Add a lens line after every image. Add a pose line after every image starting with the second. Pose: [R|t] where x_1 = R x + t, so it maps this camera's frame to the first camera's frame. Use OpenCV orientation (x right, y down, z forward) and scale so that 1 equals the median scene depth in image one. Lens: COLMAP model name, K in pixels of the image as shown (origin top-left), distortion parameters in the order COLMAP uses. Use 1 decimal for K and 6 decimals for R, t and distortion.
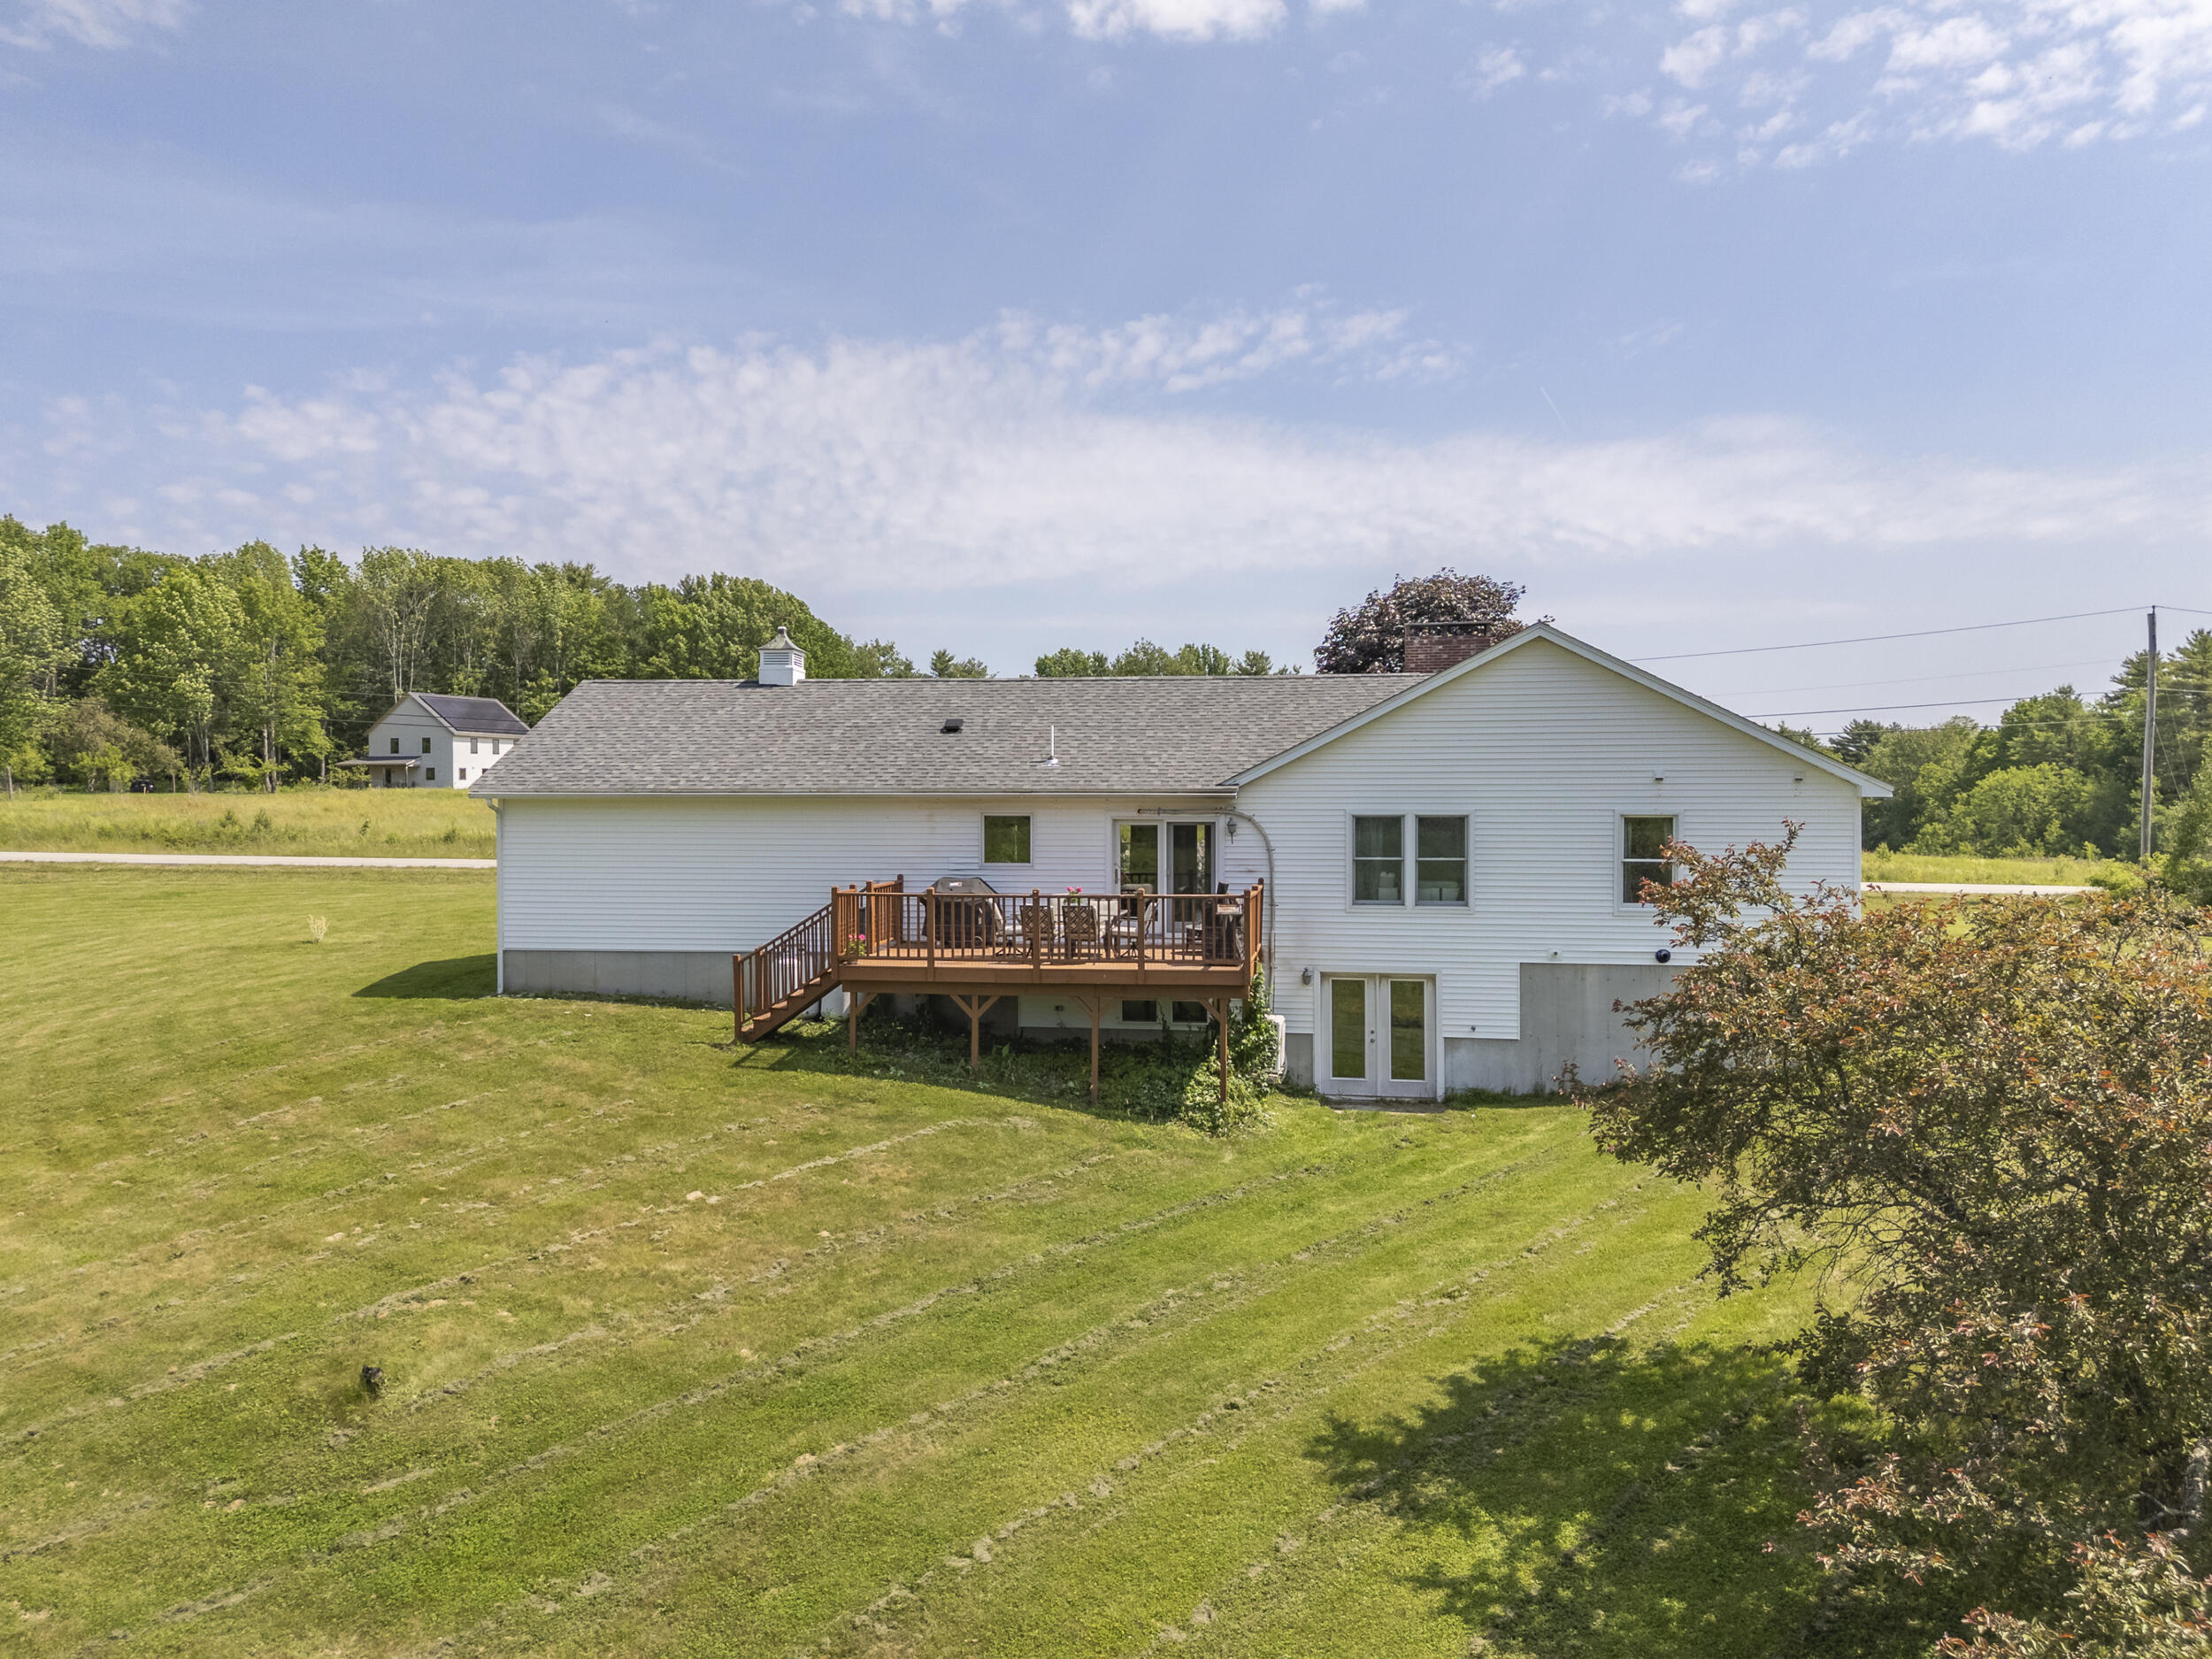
lens RADIAL K [[1625.1, 0, 1106.0], [0, 1625.1, 829.5], [0, 0, 1]] dist [0.087404, -0.080388]
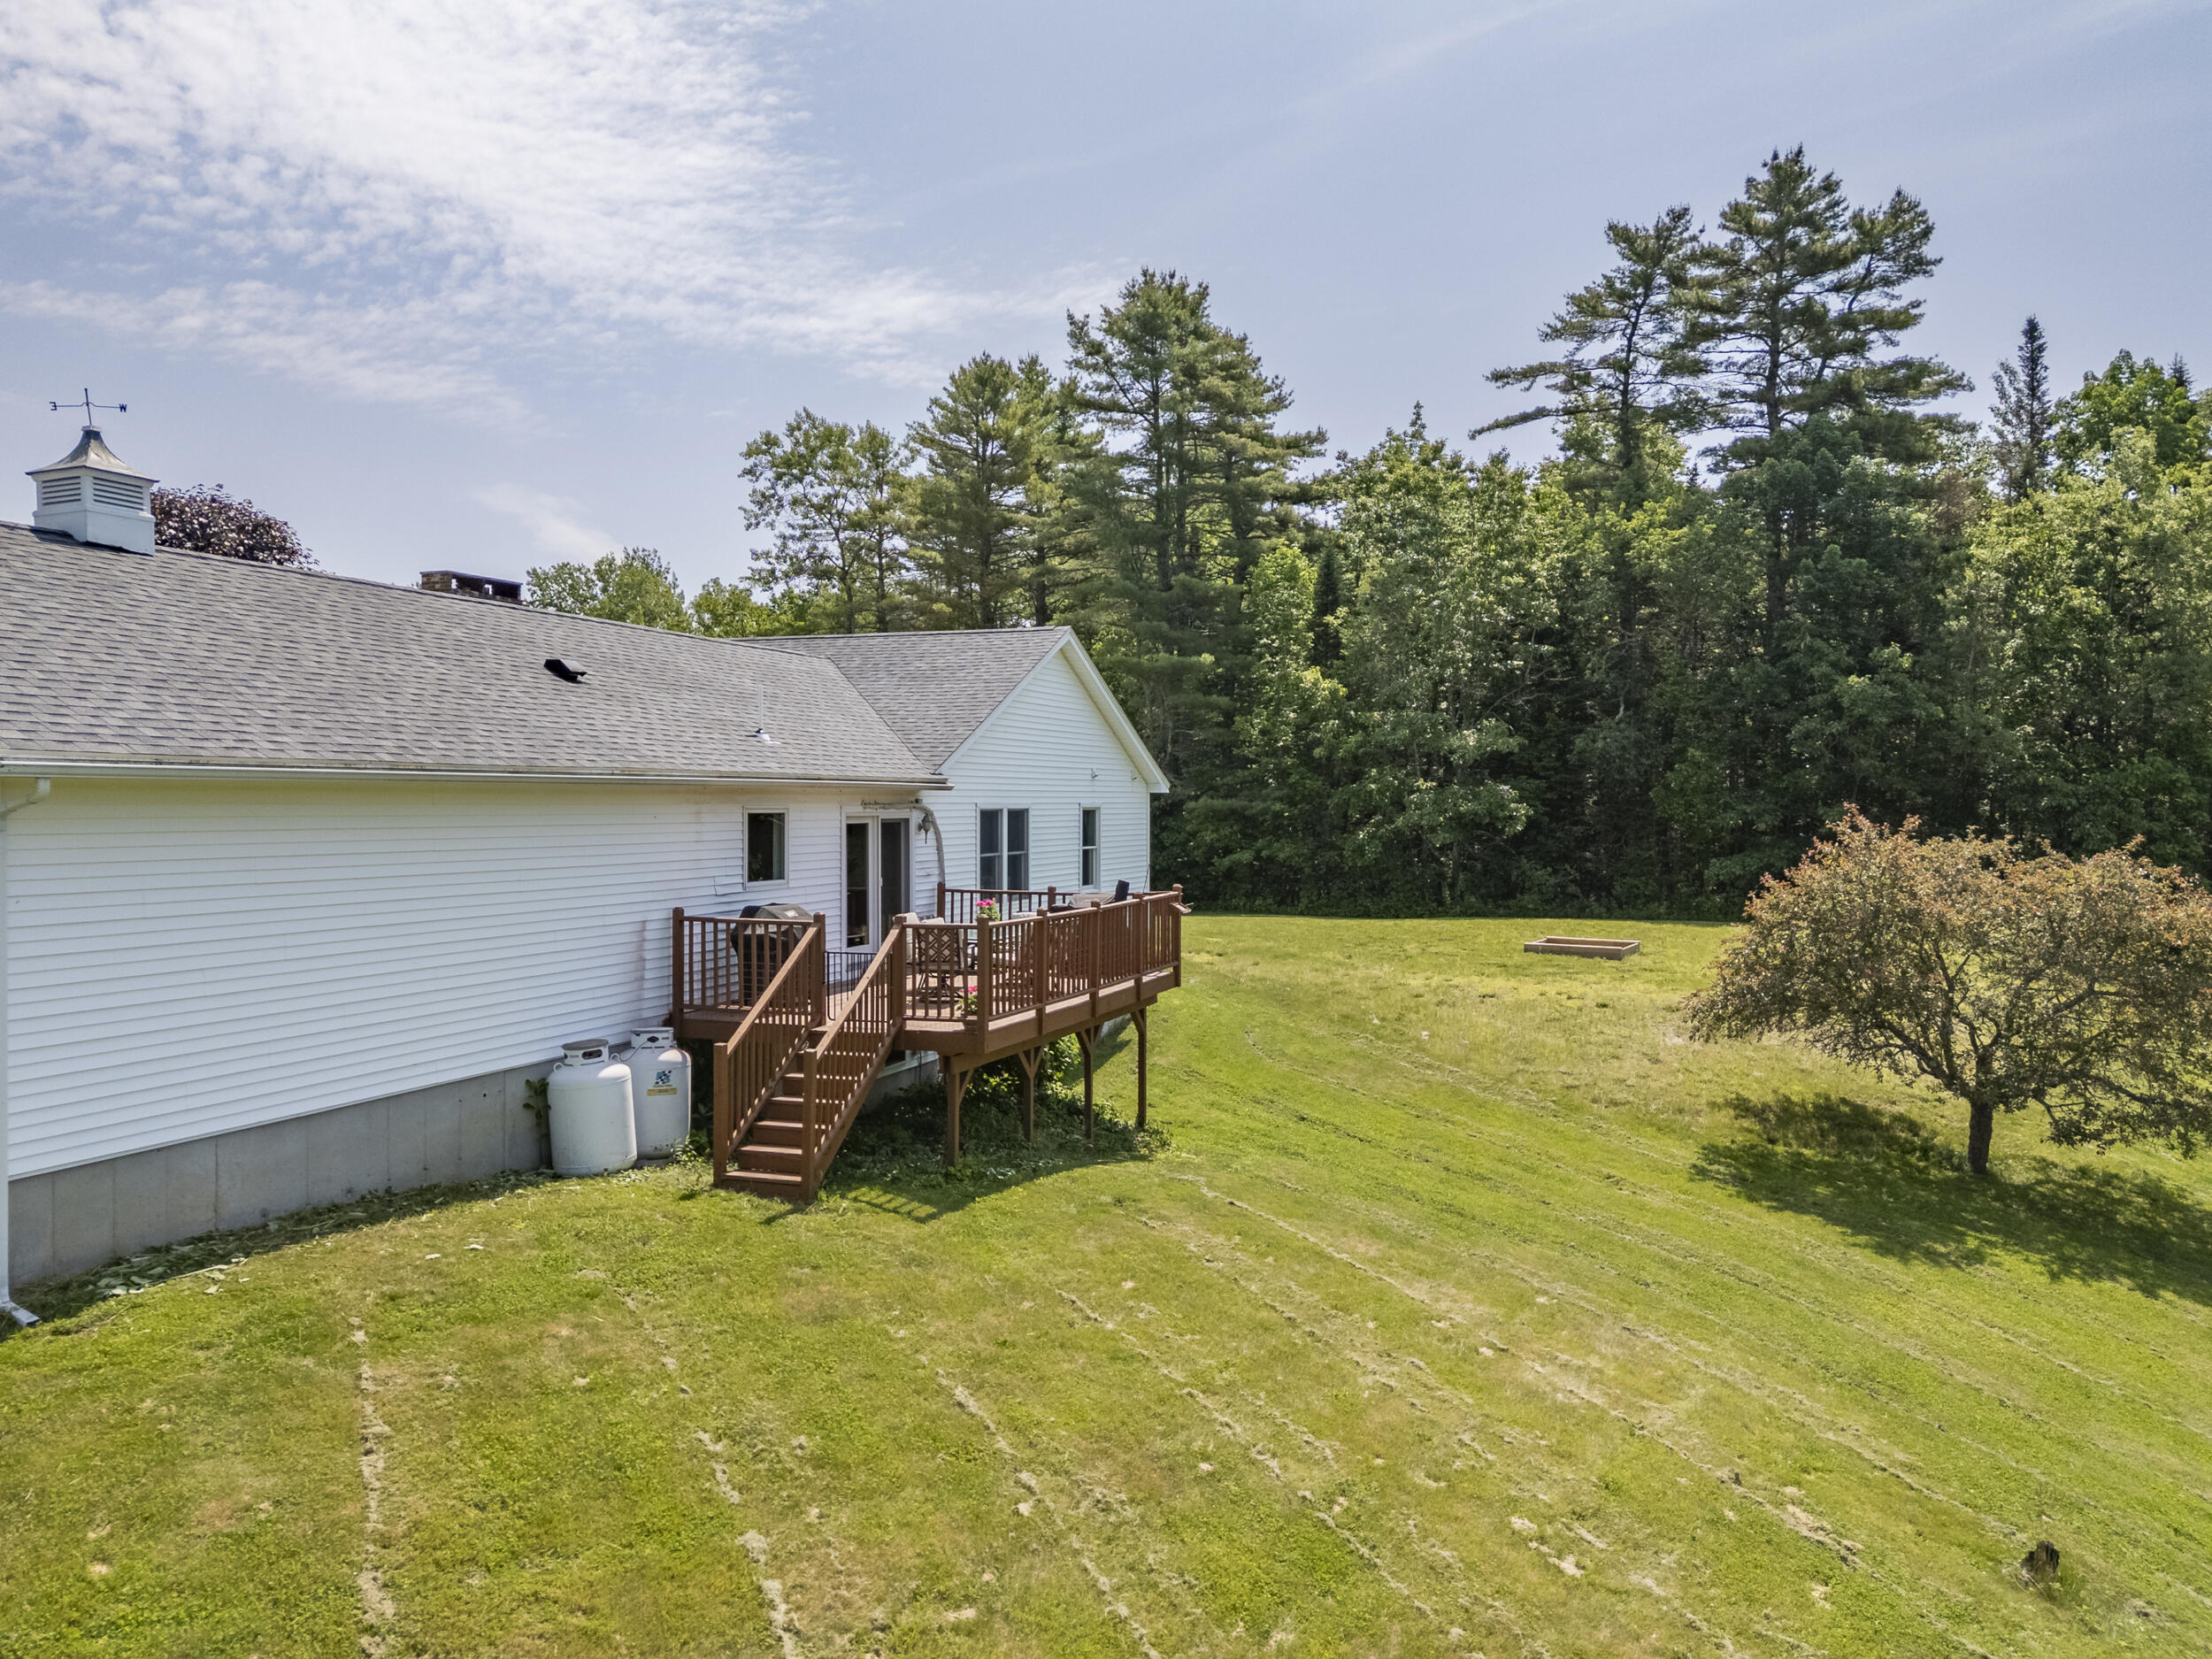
lens RADIAL K [[1625.1, 0, 1106.0], [0, 1625.1, 829.5], [0, 0, 1]] dist [0.087404, -0.080388]
pose [[0.184520, -0.017581, 0.982672, -0.703523], [0.038216, 0.999212, 0.010701, -0.003655], [-0.982086, 0.035579, 0.185046, 0.748736]]
